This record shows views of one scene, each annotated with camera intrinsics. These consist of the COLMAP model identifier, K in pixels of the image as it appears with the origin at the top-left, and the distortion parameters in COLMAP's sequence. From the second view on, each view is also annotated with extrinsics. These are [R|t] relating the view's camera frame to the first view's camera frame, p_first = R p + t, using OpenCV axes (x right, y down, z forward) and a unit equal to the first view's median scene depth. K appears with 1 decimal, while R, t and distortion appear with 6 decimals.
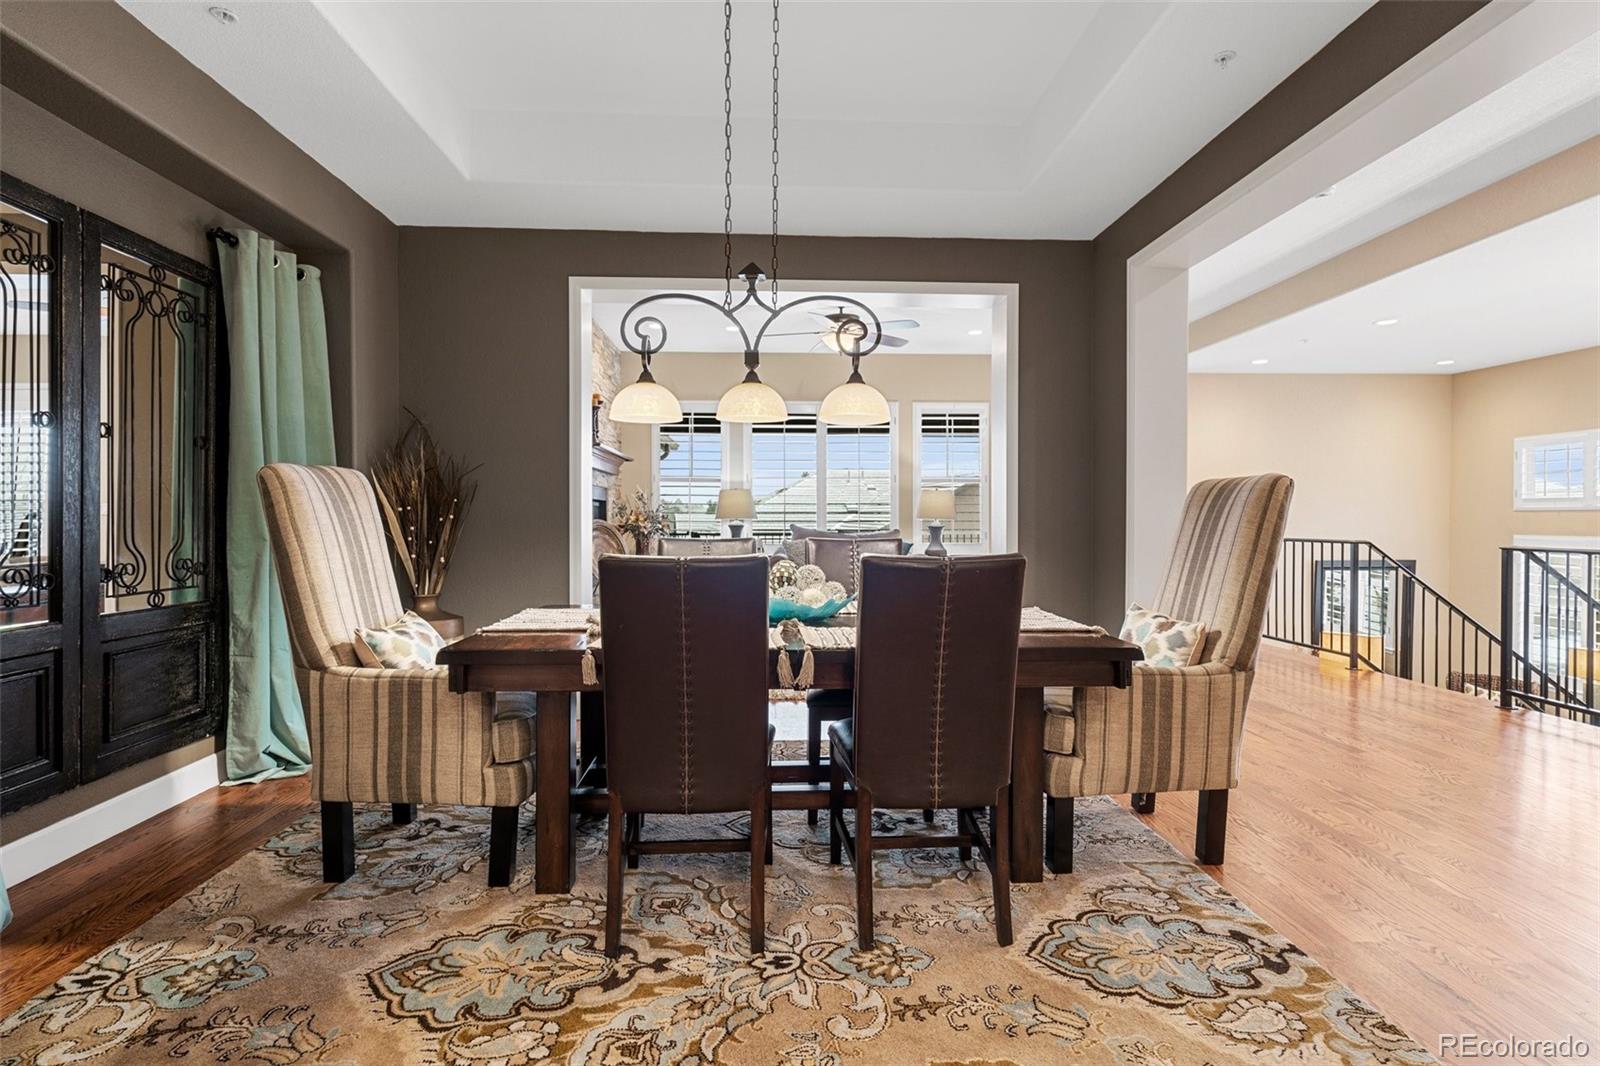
lens RADIAL K [[793.2, 0, 795.7], [0, 793.2, 525.8], [0, 0, 1]] dist [0.014261, 0.000256]
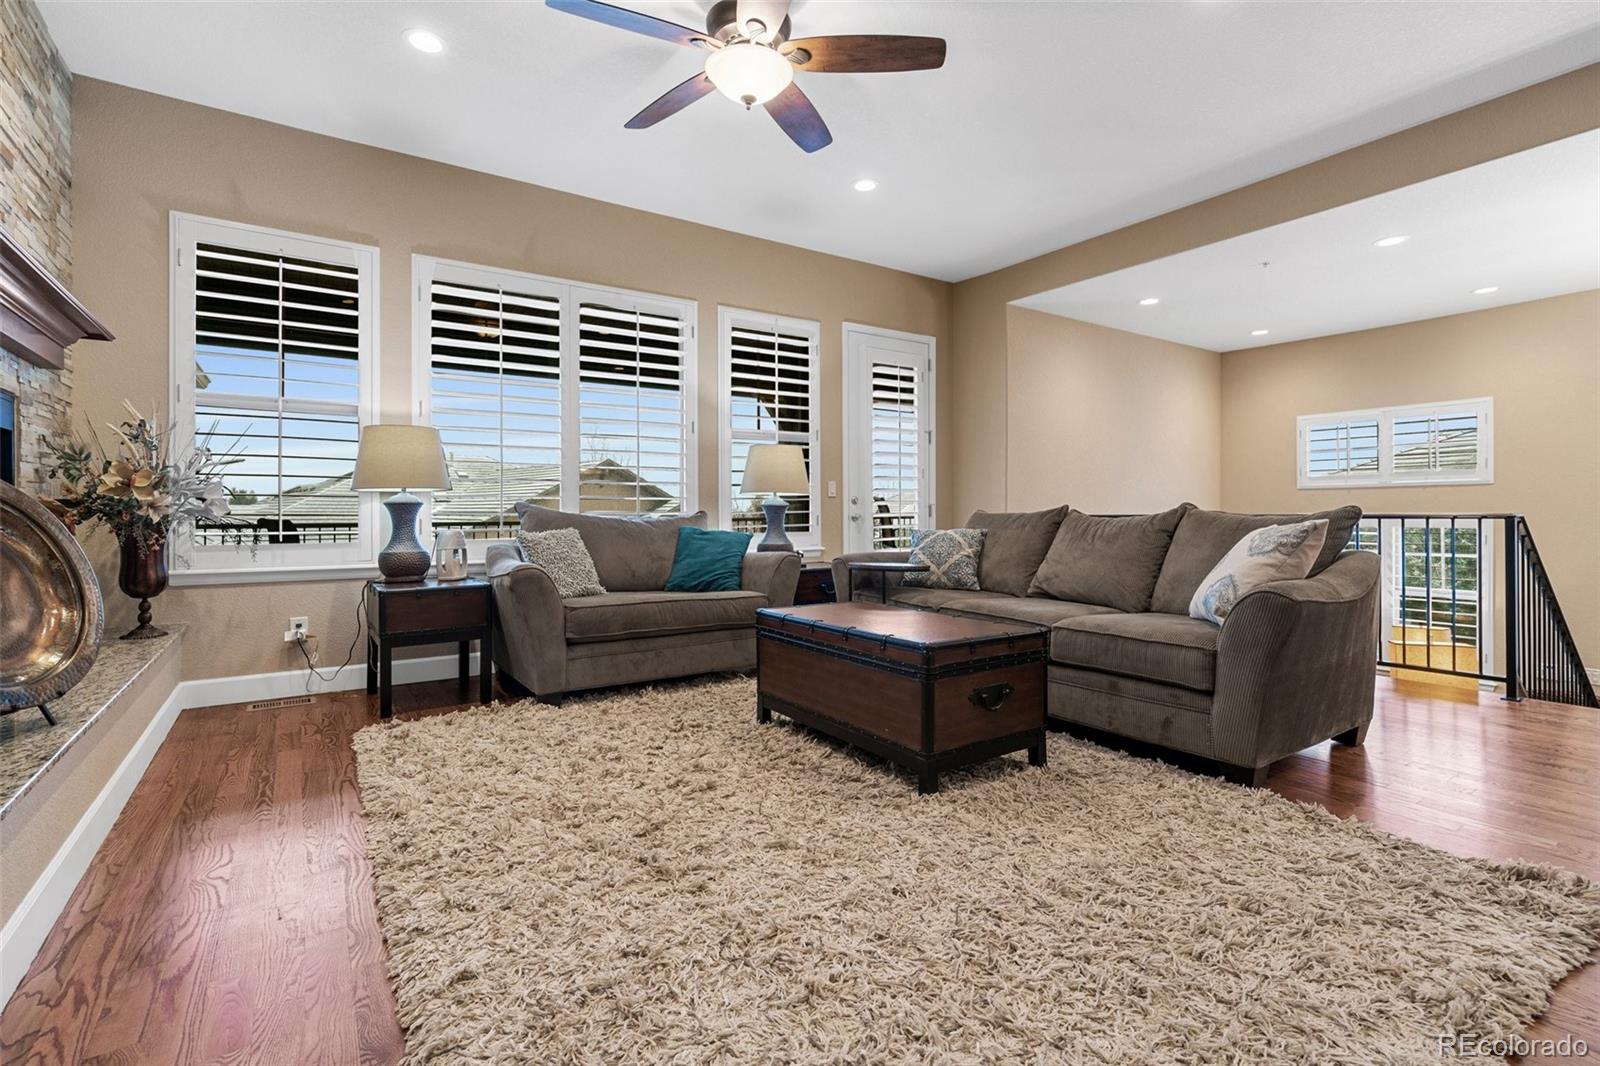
lens RADIAL K [[741.9, 0, 814.5], [0, 741.9, 501.8], [0, 0, 1]] dist [-0.003559, 0.000159]
pose [[0.841388, 0.001023, 0.540431, -0.111460], [0.008866, 0.999838, -0.015696, 0.008195], [-0.540359, 0.017998, 0.841242, 0.511396]]
